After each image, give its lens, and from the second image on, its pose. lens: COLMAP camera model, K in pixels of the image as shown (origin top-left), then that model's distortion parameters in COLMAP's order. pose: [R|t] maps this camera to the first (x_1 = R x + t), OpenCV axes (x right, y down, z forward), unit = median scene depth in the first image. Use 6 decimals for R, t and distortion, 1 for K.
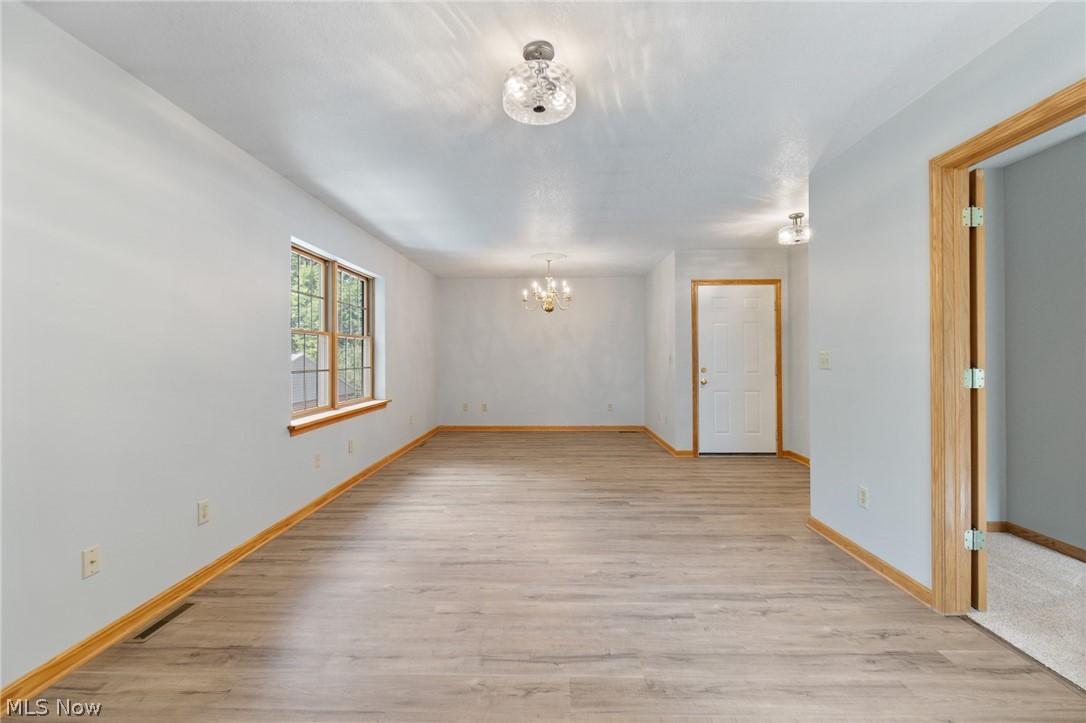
lens RADIAL K [[473.7, 0, 543.6], [0, 473.7, 352.4], [0, 0, 1]] dist [0.007804, -0.006434]
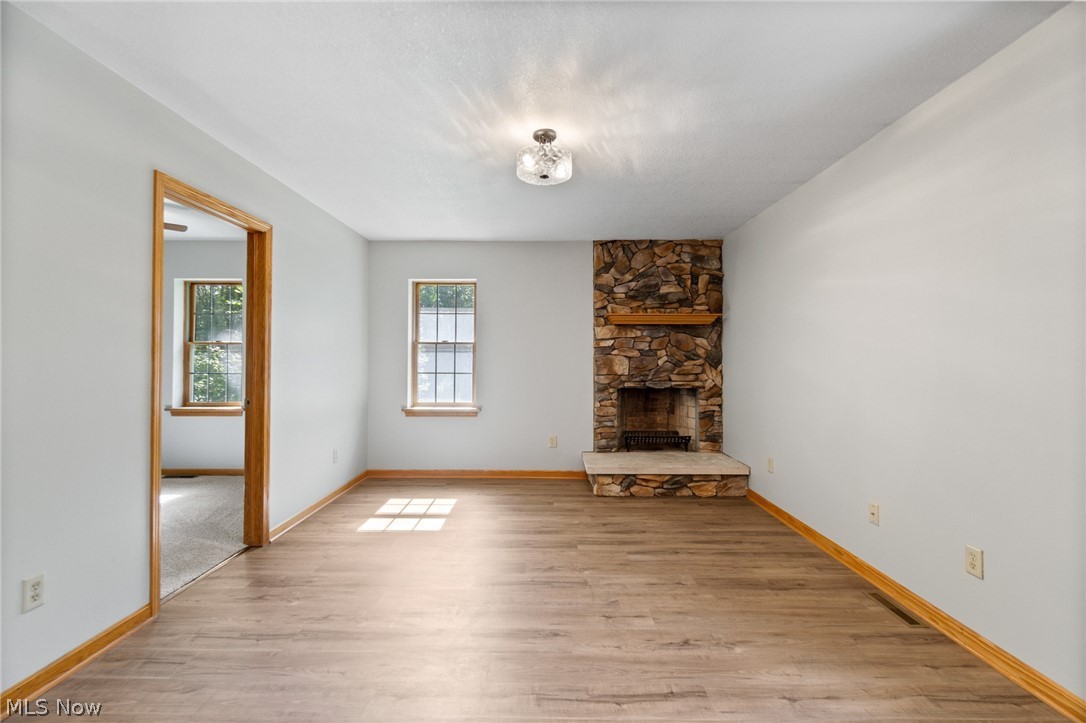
lens RADIAL K [[473.7, 0, 543.6], [0, 473.7, 352.4], [0, 0, 1]] dist [0.007804, -0.006434]
pose [[-0.999930, 0.002307, -0.011586, 0.007300], [0.002564, 0.999749, -0.022274, 0.004084], [0.011532, -0.022303, -0.999685, 1.747572]]
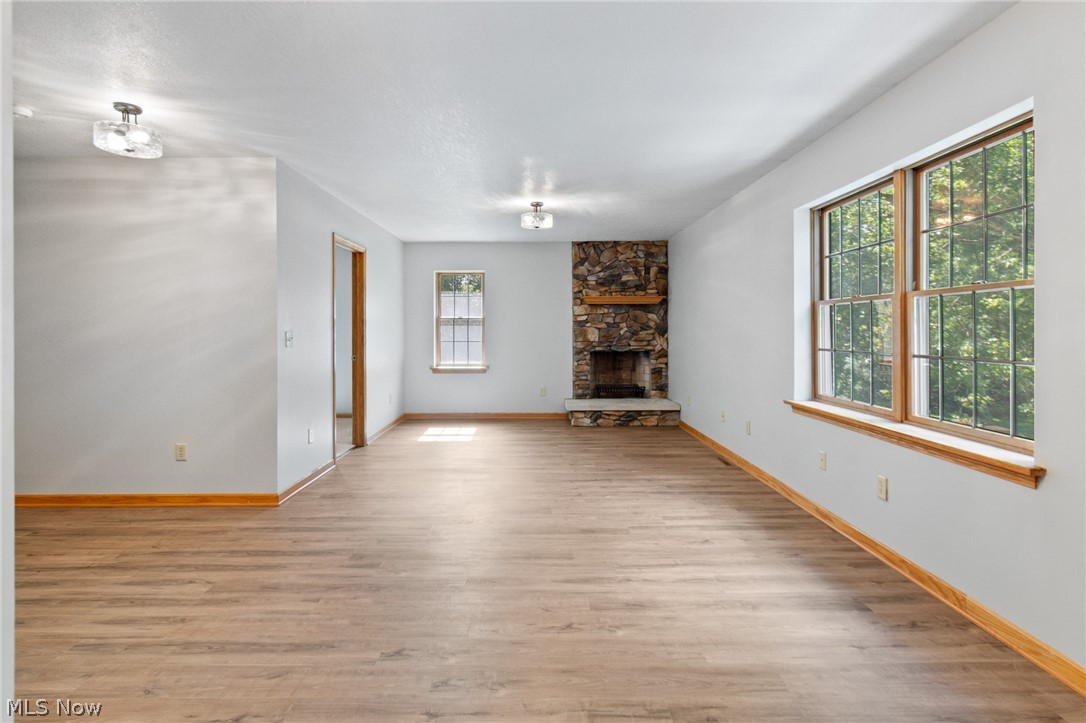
lens RADIAL K [[535.9, 0, 544.3], [0, 535.9, 329.7], [0, 0, 1]] dist [0.003062, 0.000287]
pose [[-0.999346, 0.008818, -0.035057, 0.037936], [0.009124, 0.999921, -0.008590, 0.010671], [0.034979, -0.008904, -0.999348, 2.705754]]
